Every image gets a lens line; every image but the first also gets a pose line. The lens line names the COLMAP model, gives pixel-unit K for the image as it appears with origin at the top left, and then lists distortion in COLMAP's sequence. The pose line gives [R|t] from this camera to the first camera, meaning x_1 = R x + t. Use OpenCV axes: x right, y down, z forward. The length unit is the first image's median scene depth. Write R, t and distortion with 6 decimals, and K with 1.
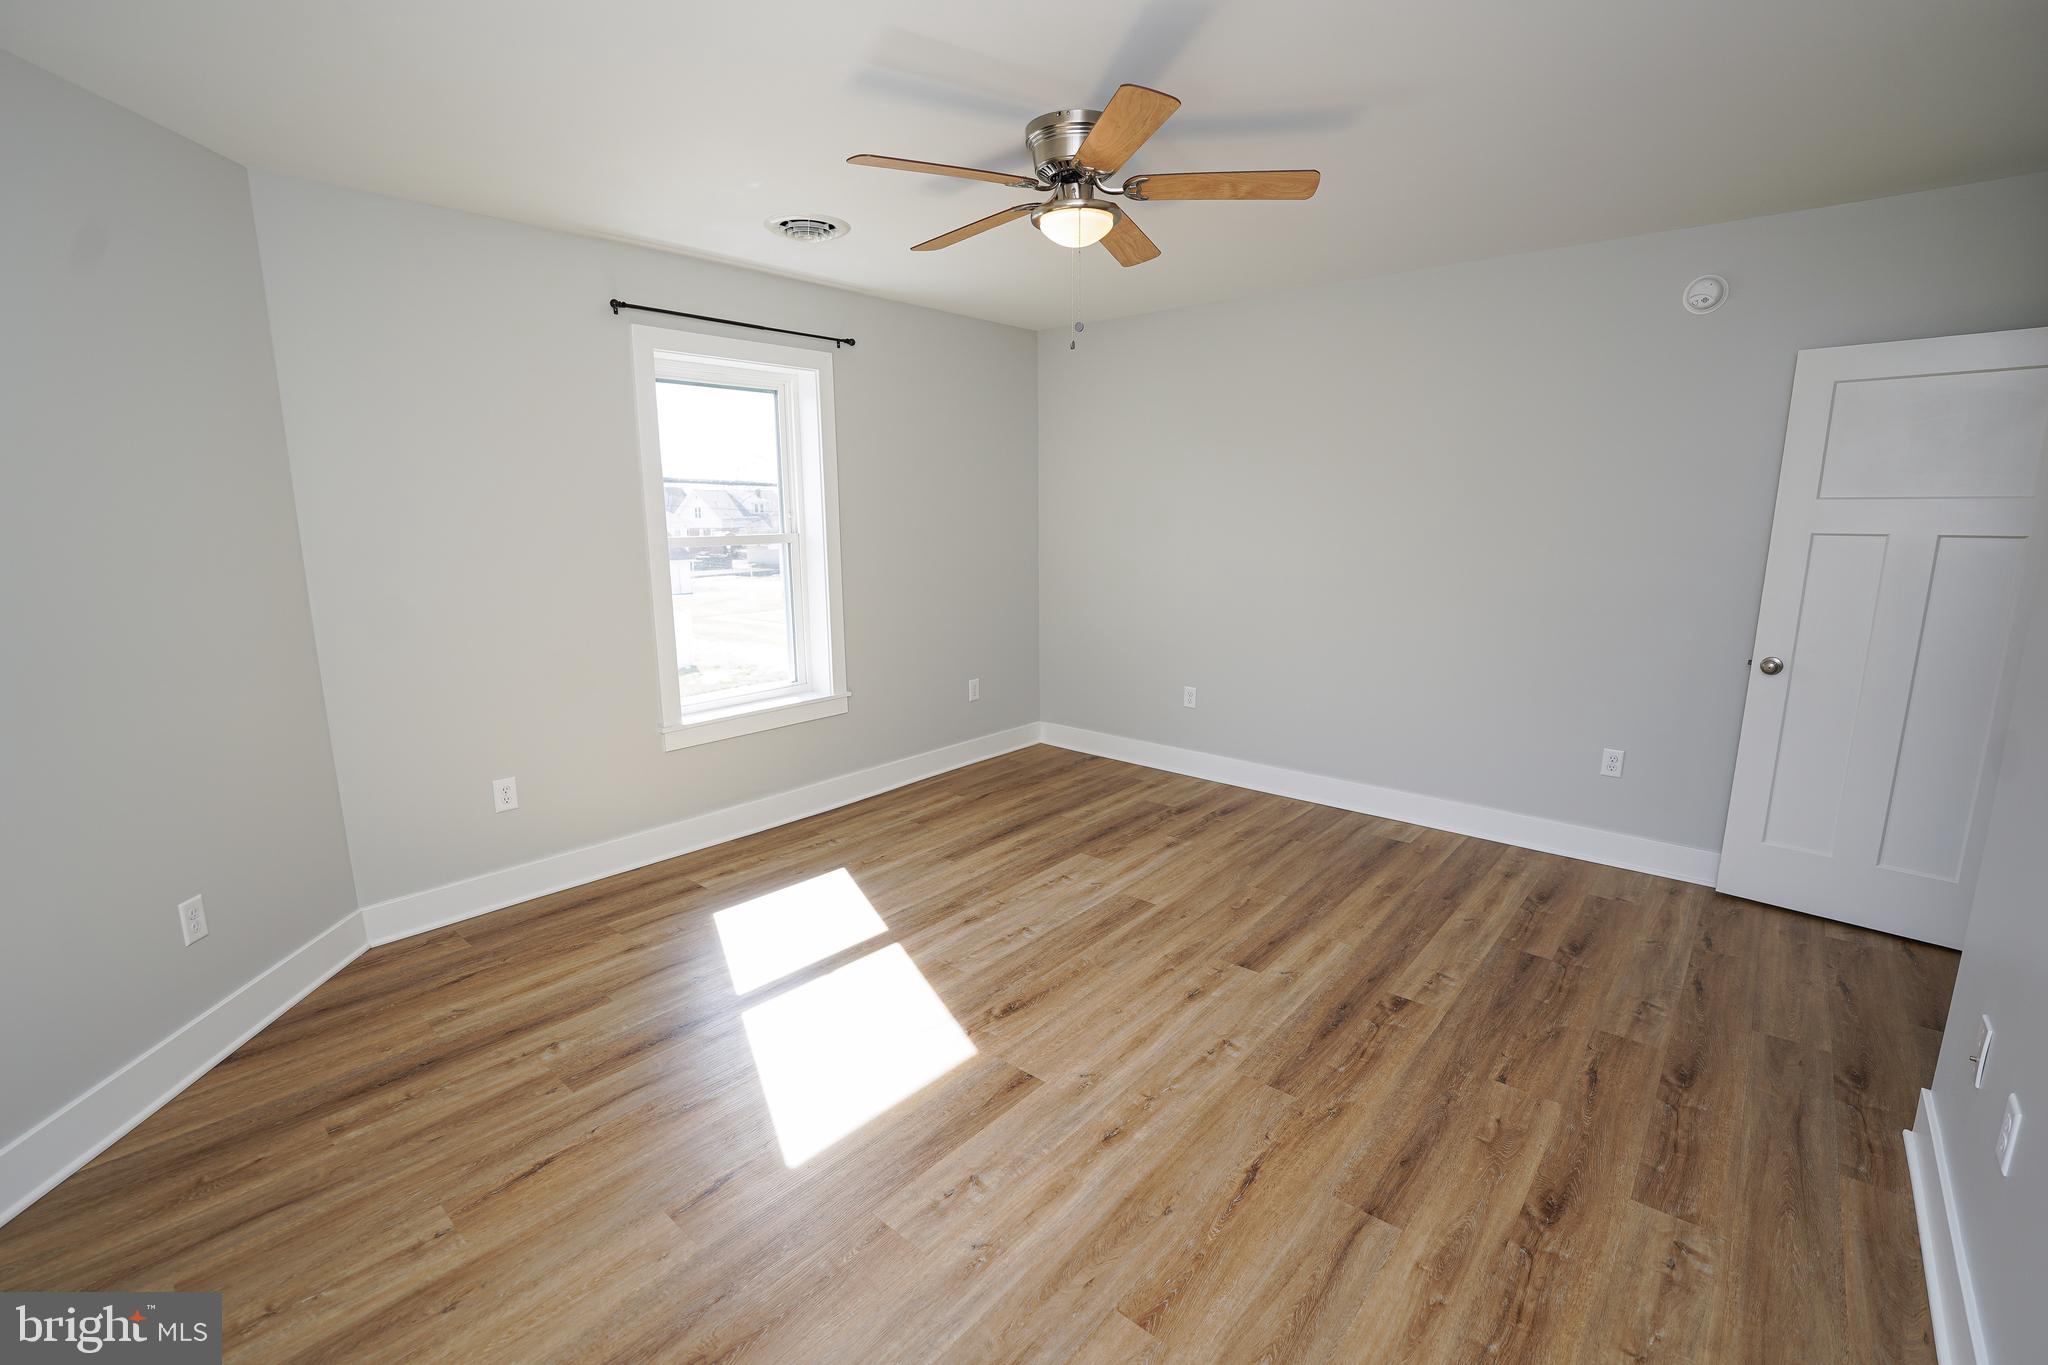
lens RADIAL K [[892.3, 0, 1020.1], [0, 892.3, 686.7], [0, 0, 1]] dist [-0.022984, -0.000052]
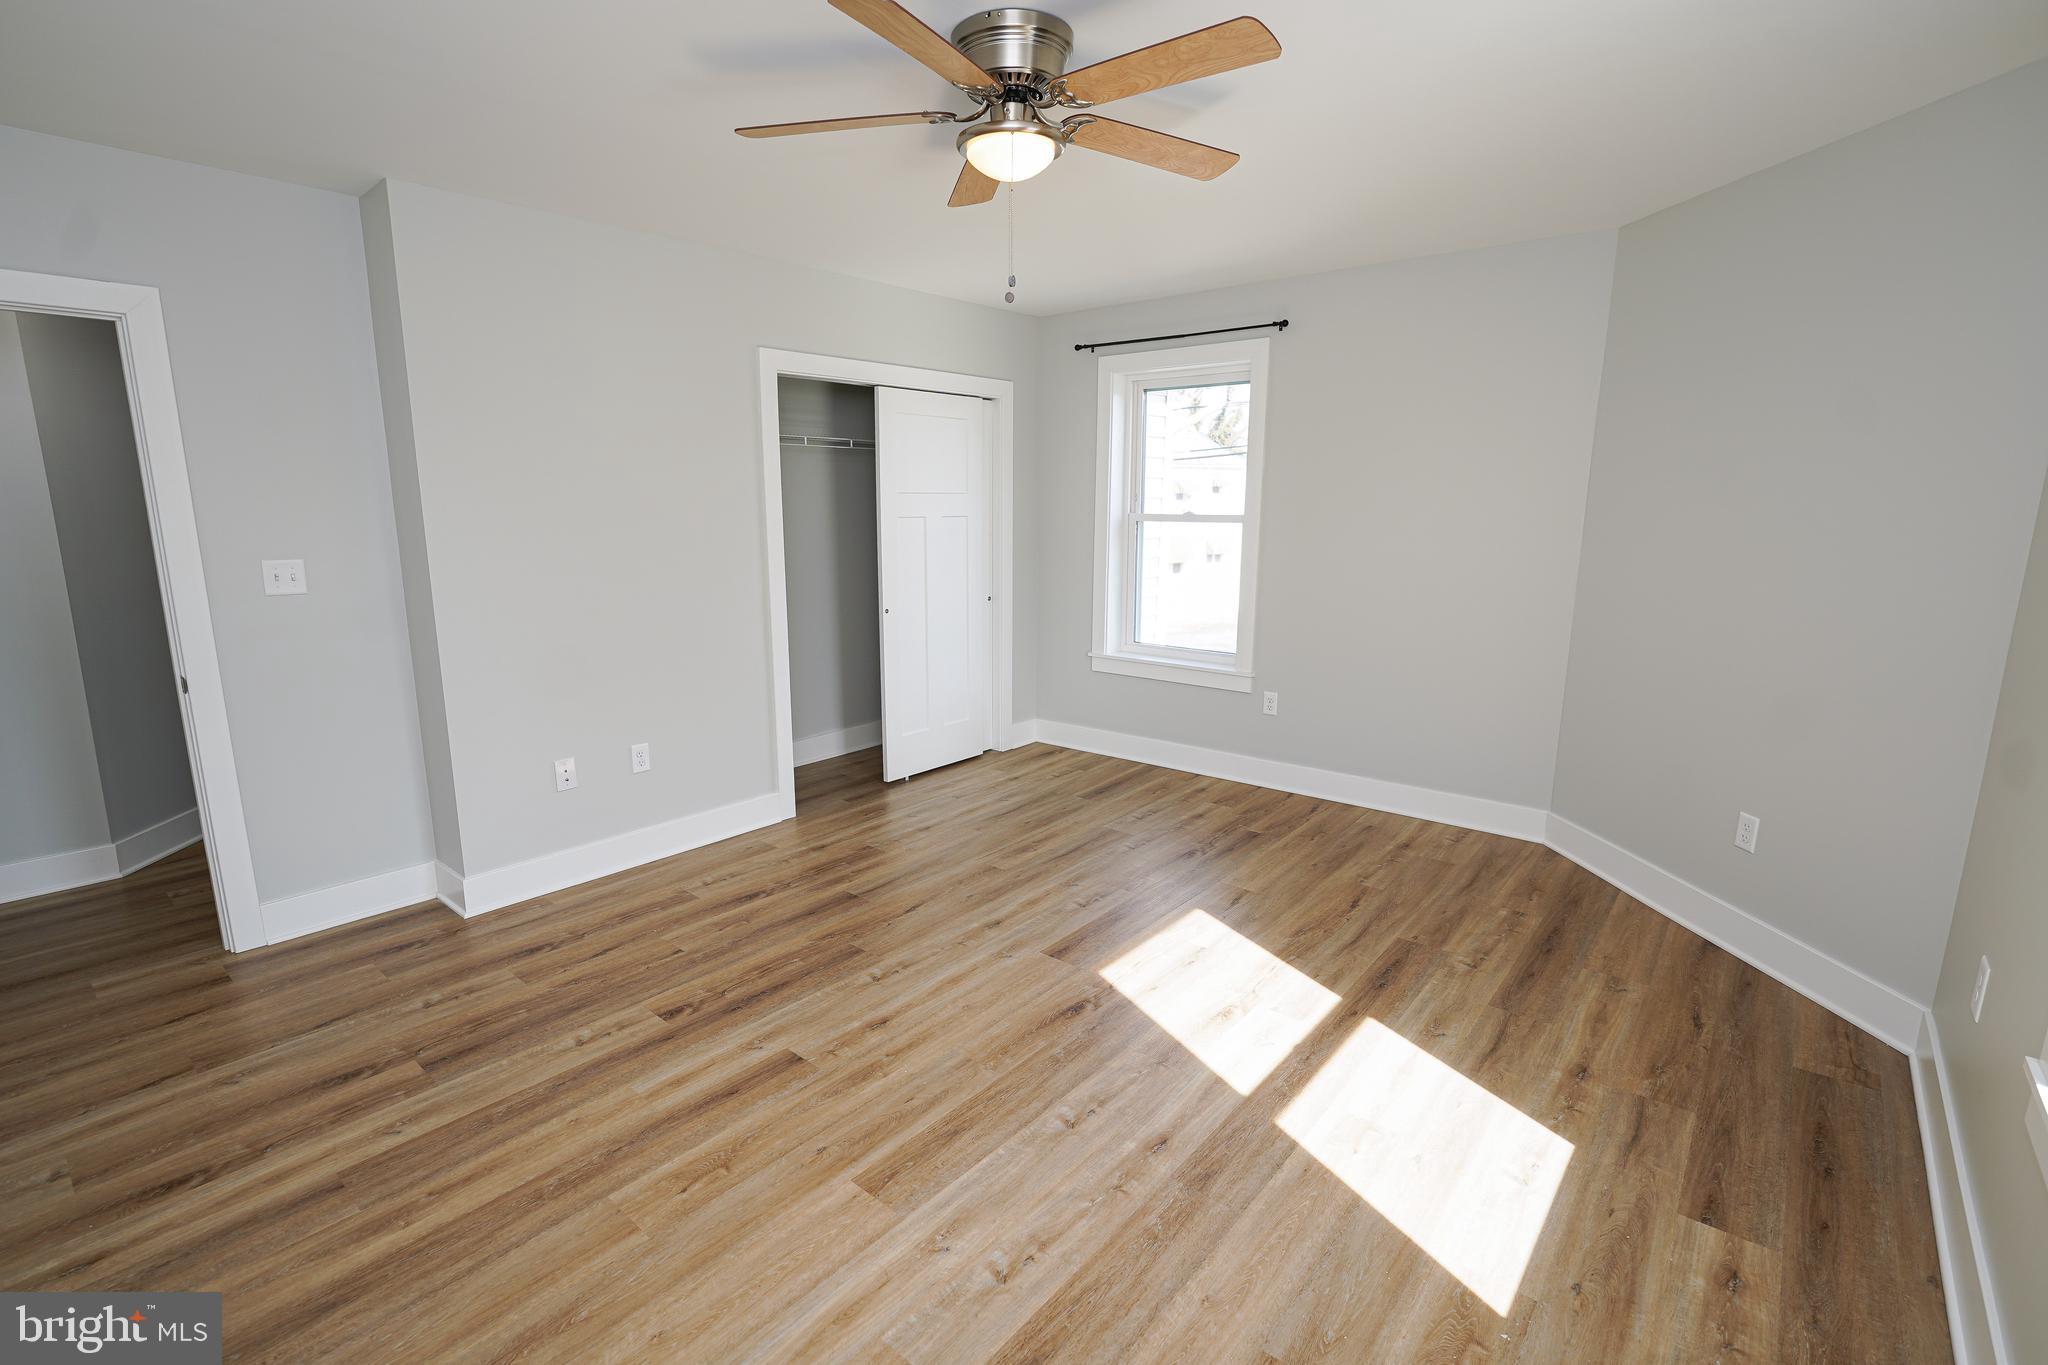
lens RADIAL K [[942.5, 0, 1023.8], [0, 942.5, 679.1], [0, 0, 1]] dist [-0.017551, -0.000306]
pose [[-0.999855, 0.010494, -0.013387, 0.051923], [0.004680, 0.926349, 0.376638, -0.335043], [0.016353, 0.376521, -0.926264, 1.678097]]
